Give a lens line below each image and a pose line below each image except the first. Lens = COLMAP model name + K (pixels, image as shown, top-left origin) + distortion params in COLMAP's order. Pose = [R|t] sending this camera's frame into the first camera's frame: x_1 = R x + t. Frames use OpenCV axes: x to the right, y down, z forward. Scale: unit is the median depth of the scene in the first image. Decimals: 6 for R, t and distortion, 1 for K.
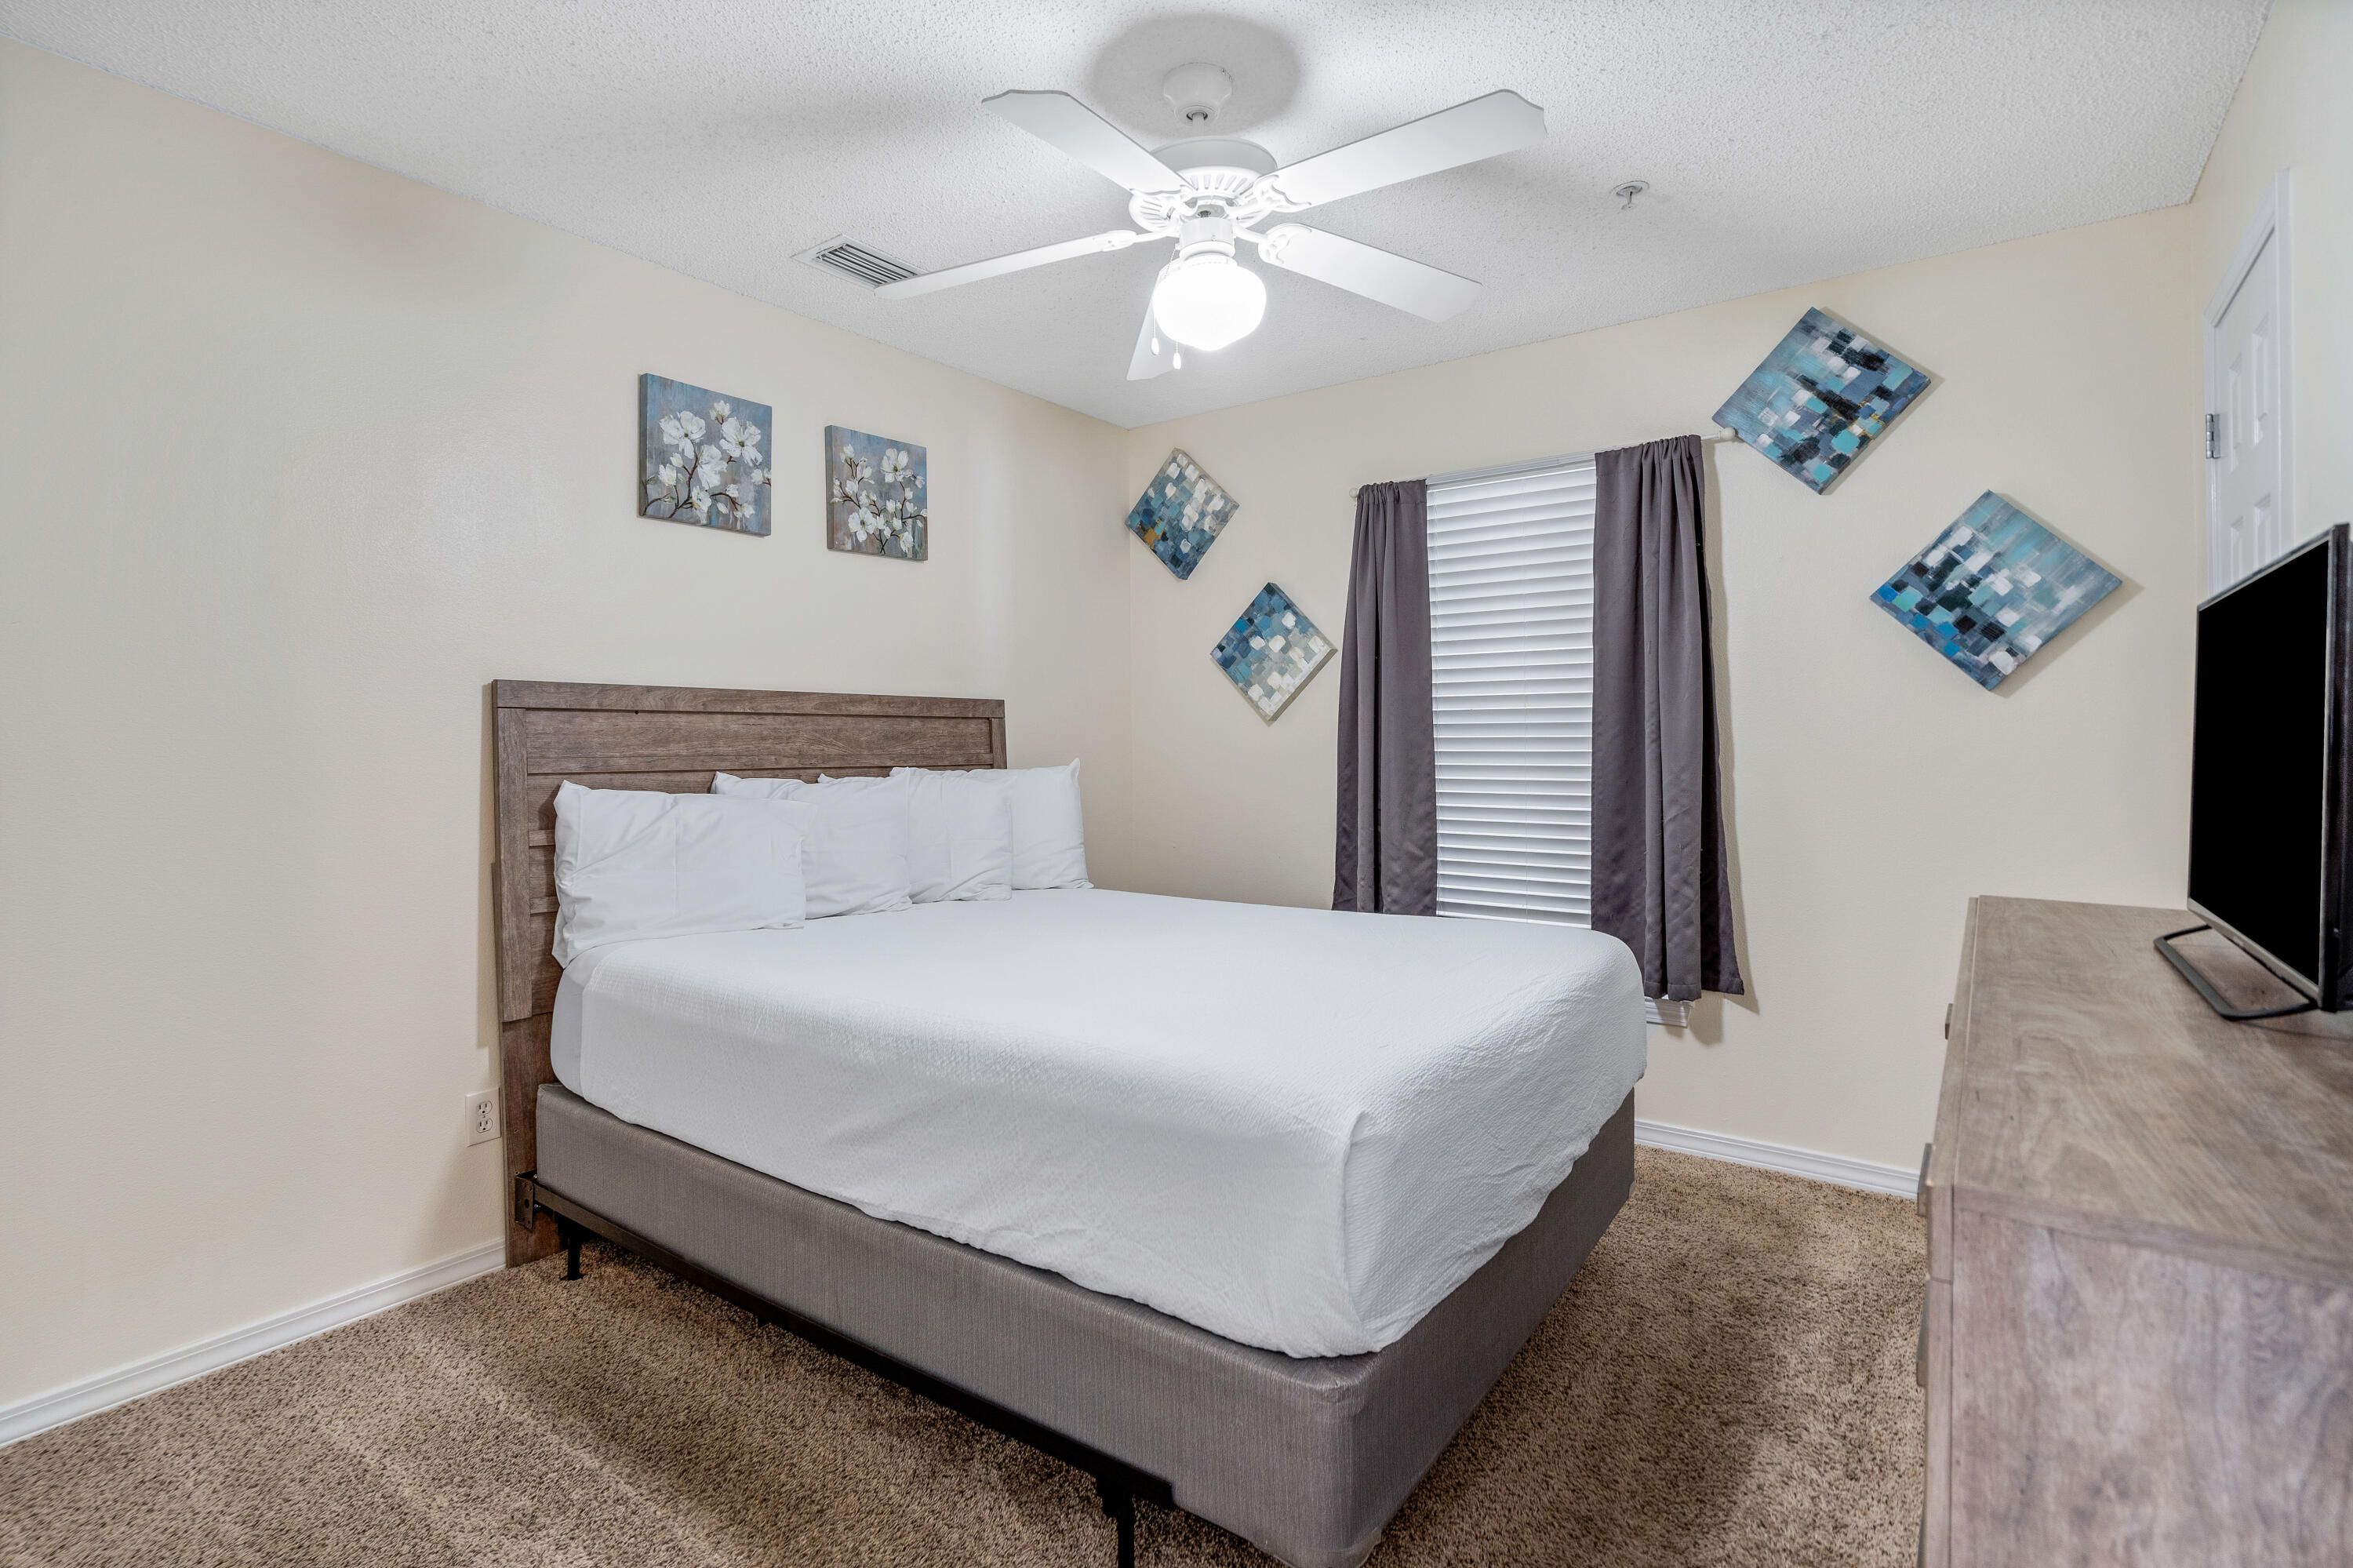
lens RADIAL K [[1097.4, 0, 1188.8], [0, 1097.4, 742.7], [0, 0, 1]] dist [-0.012146, 0.001862]
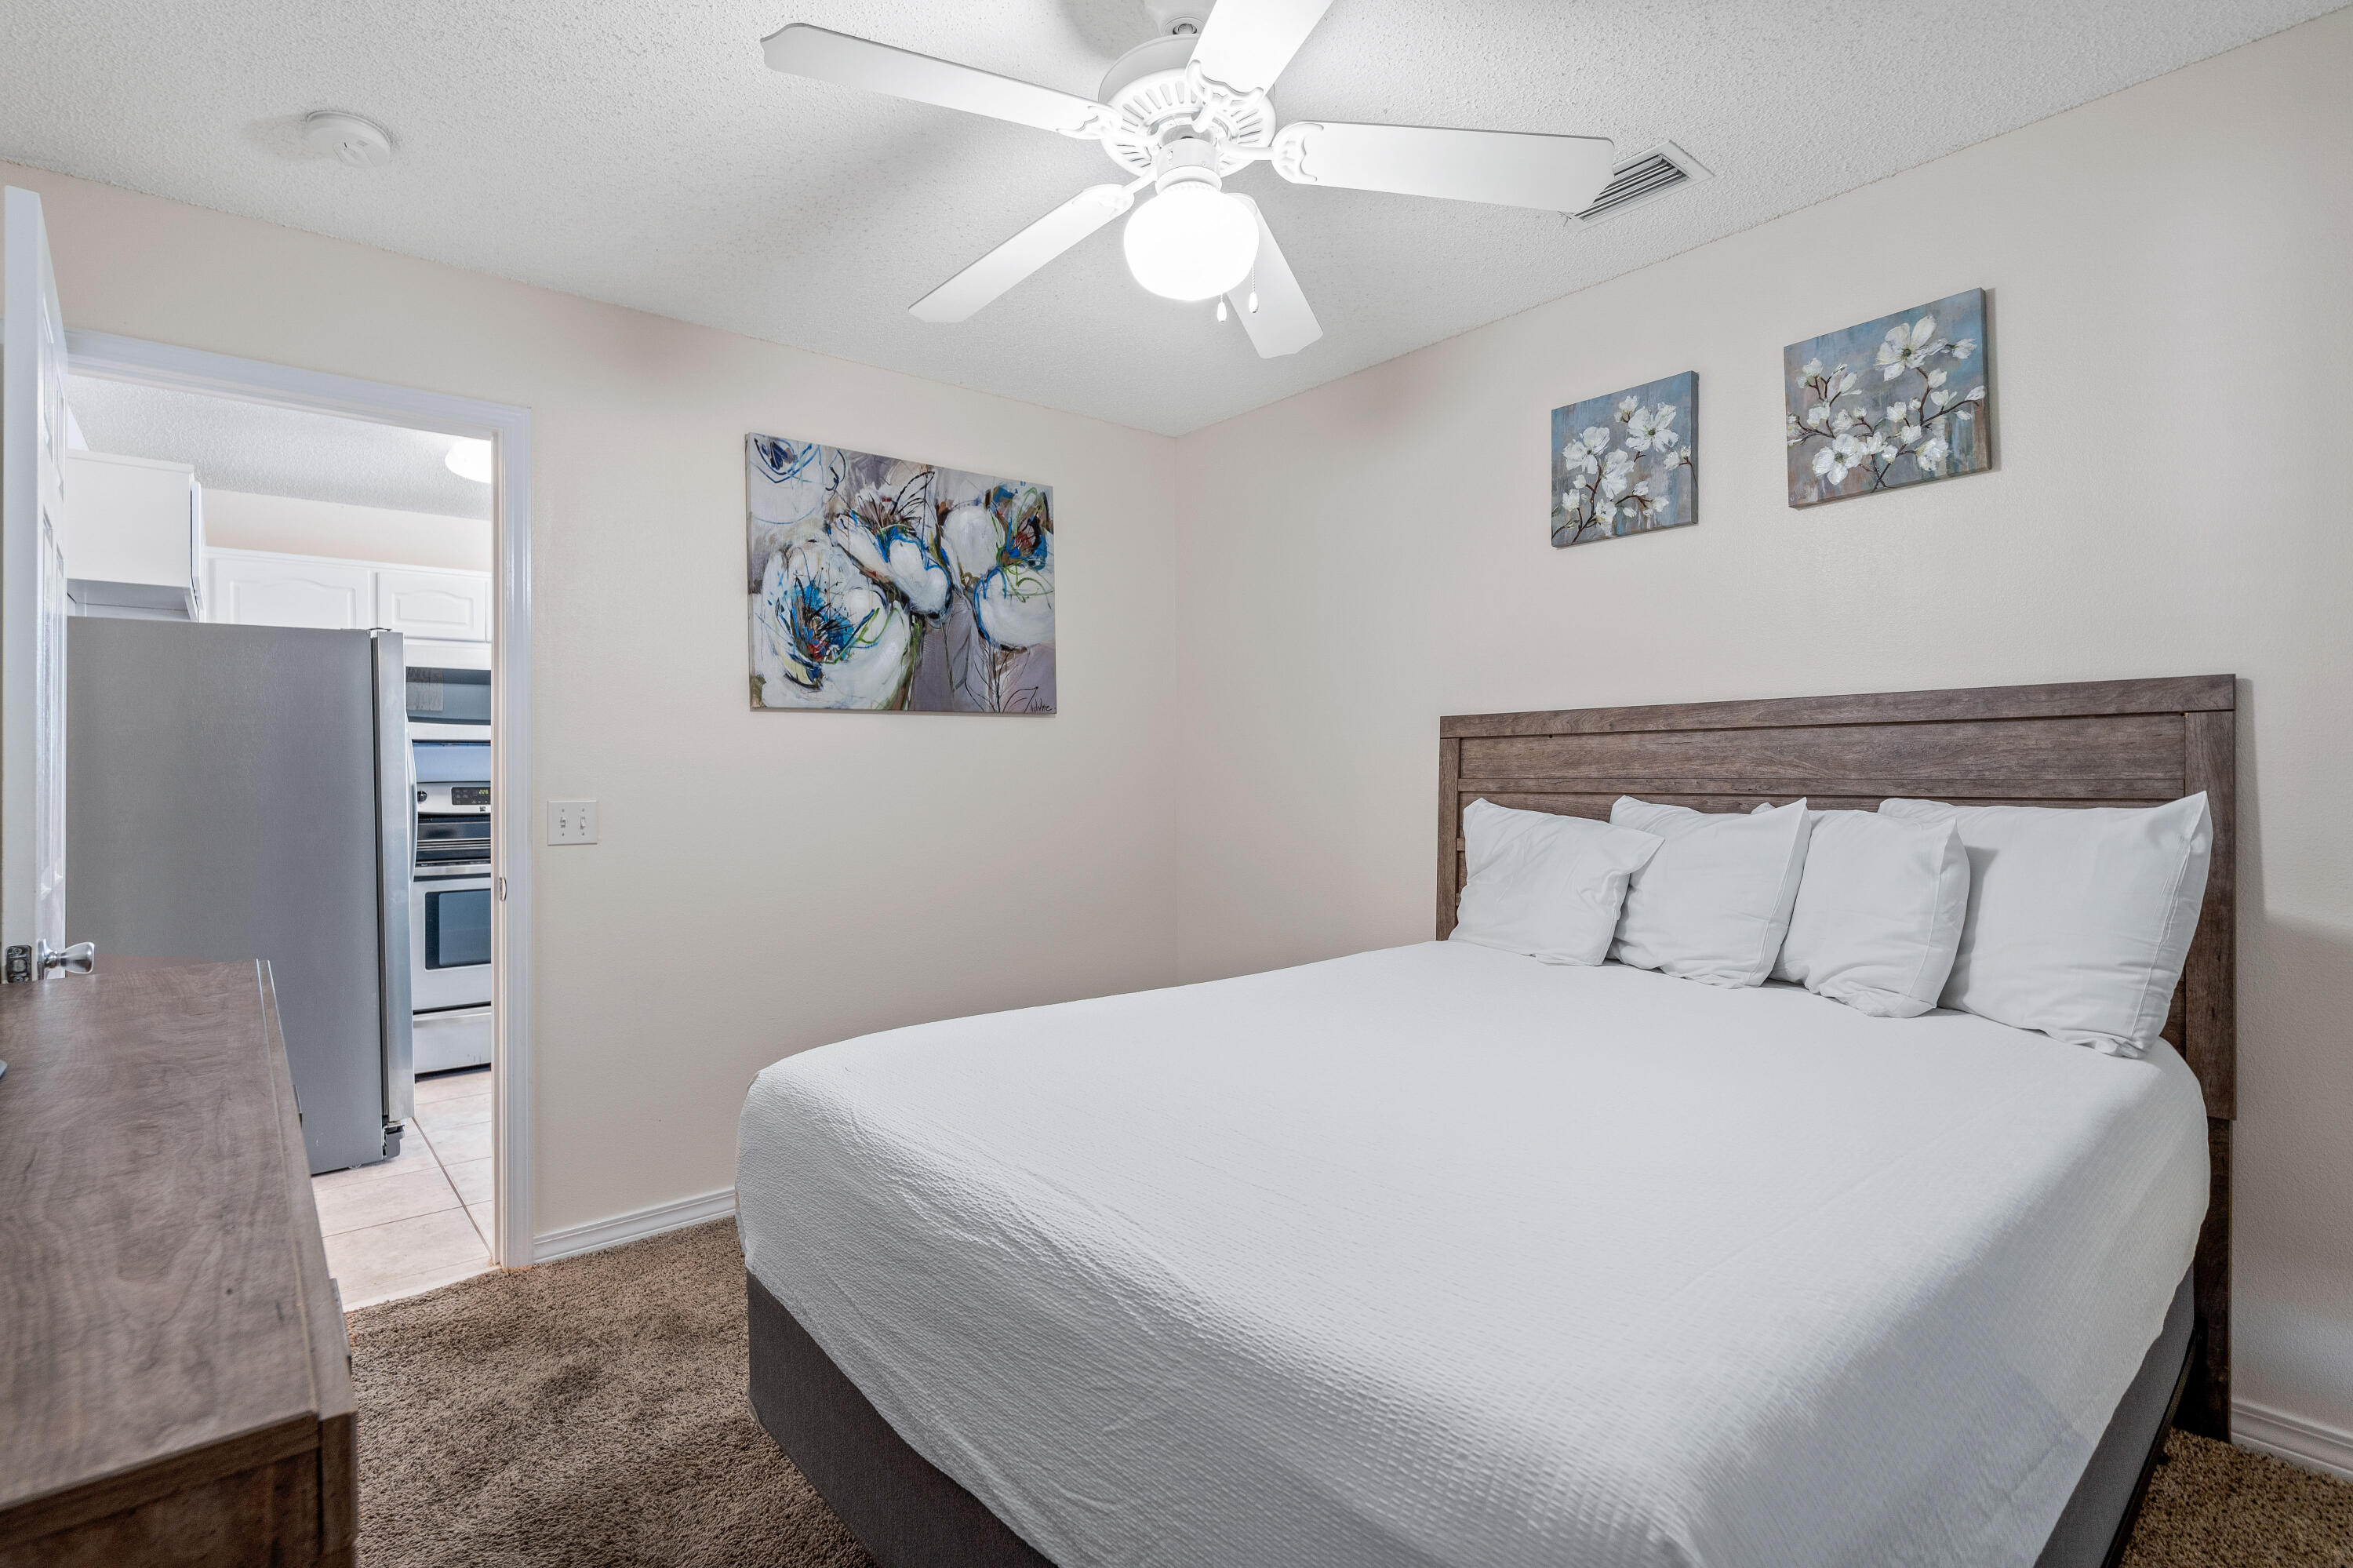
lens RADIAL K [[1097.4, 0, 1182.6], [0, 1097.4, 785.6], [0, 0, 1]] dist [-0.012146, 0.001862]
pose [[-0.232389, 0.018227, -0.972452, 0.558706], [0.010872, 0.999811, 0.016142, -0.001166], [0.972562, -0.006821, -0.232543, 0.827824]]
